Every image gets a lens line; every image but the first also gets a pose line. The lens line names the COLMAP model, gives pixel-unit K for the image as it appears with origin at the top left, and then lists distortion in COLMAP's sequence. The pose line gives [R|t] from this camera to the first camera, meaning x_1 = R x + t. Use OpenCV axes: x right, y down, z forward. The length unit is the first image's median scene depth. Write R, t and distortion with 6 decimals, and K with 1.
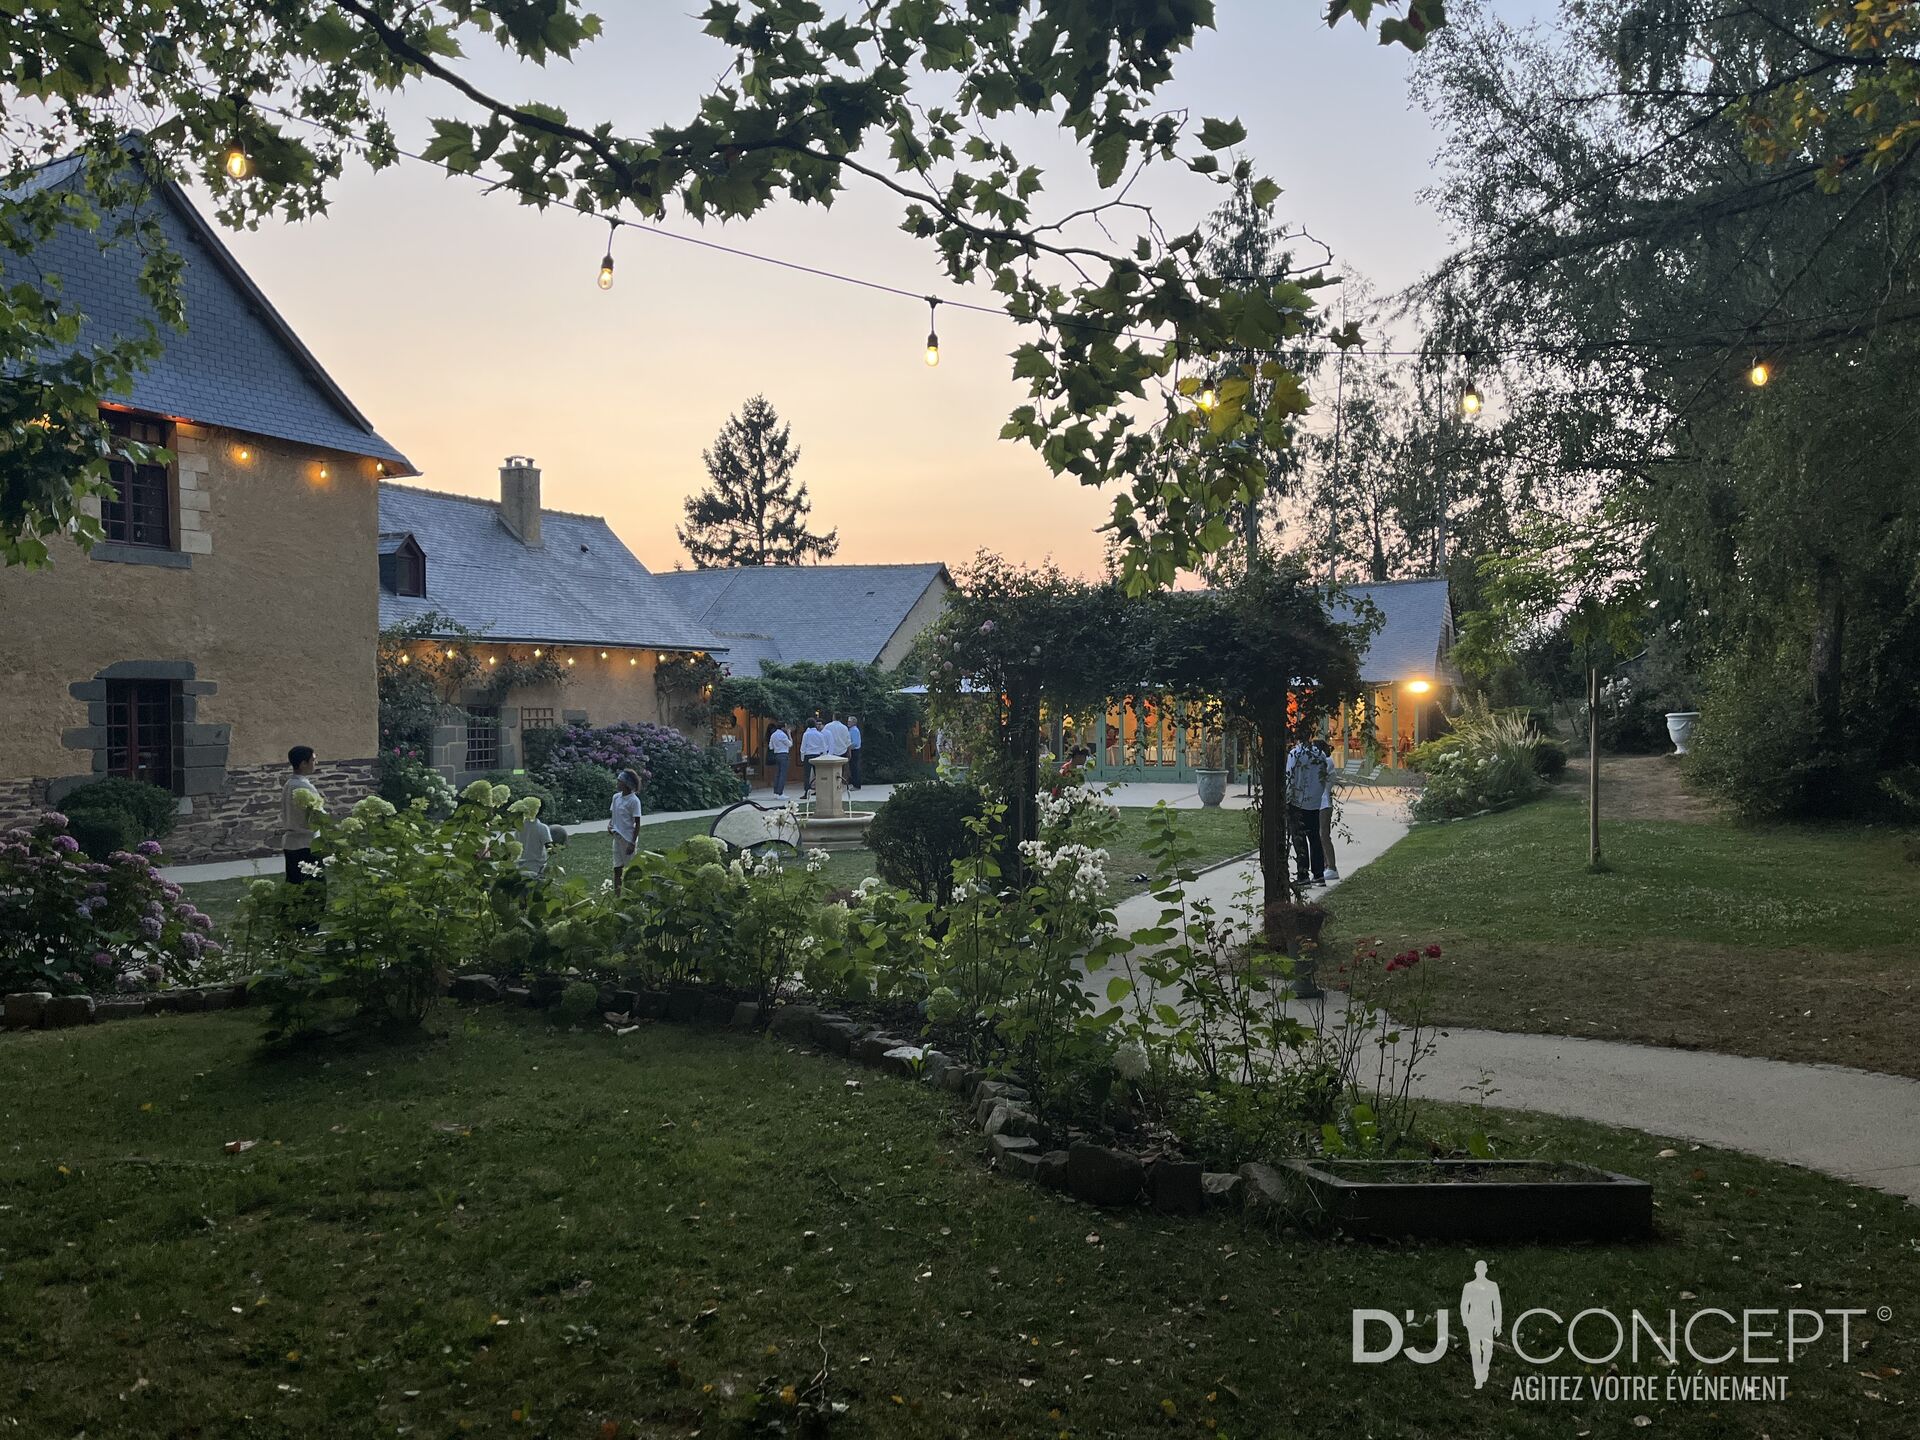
lens RADIAL K [[1447.4, 0, 958.6], [0, 1447.4, 724.2], [0, 0, 1]] dist [0.048553, -0.070838]
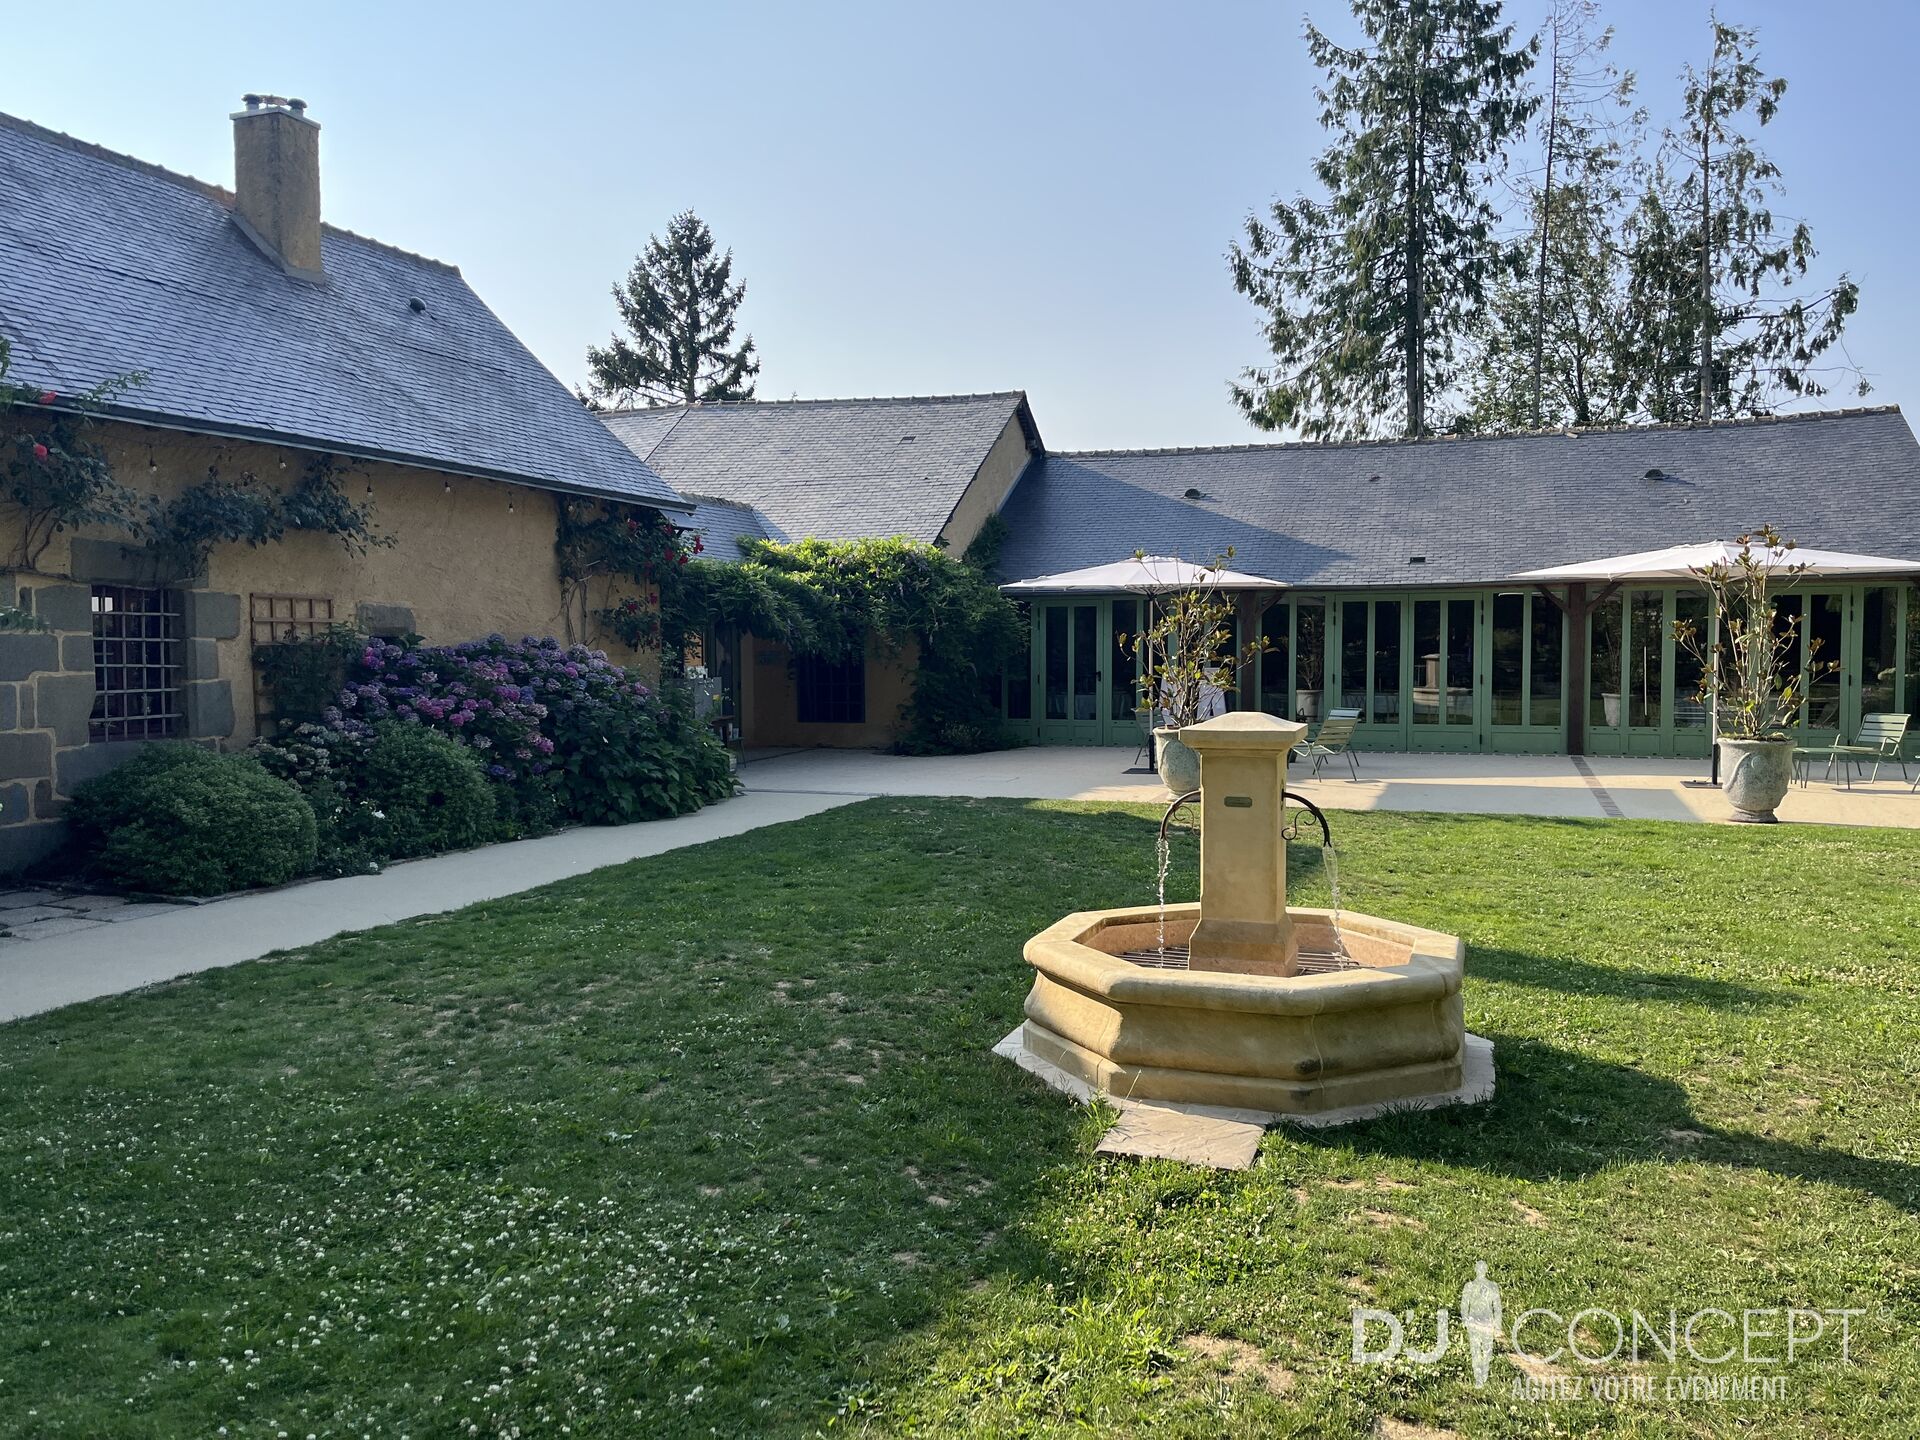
lens RADIAL K [[1447.4, 0, 954.3], [0, 1447.4, 710.0], [0, 0, 1]] dist [0.048553, -0.070838]
pose [[0.997524, 0.002433, 0.070291, -0.055886], [-0.004442, 0.999586, 0.028439, 0.004553], [-0.070193, -0.028681, 0.997121, 0.253675]]
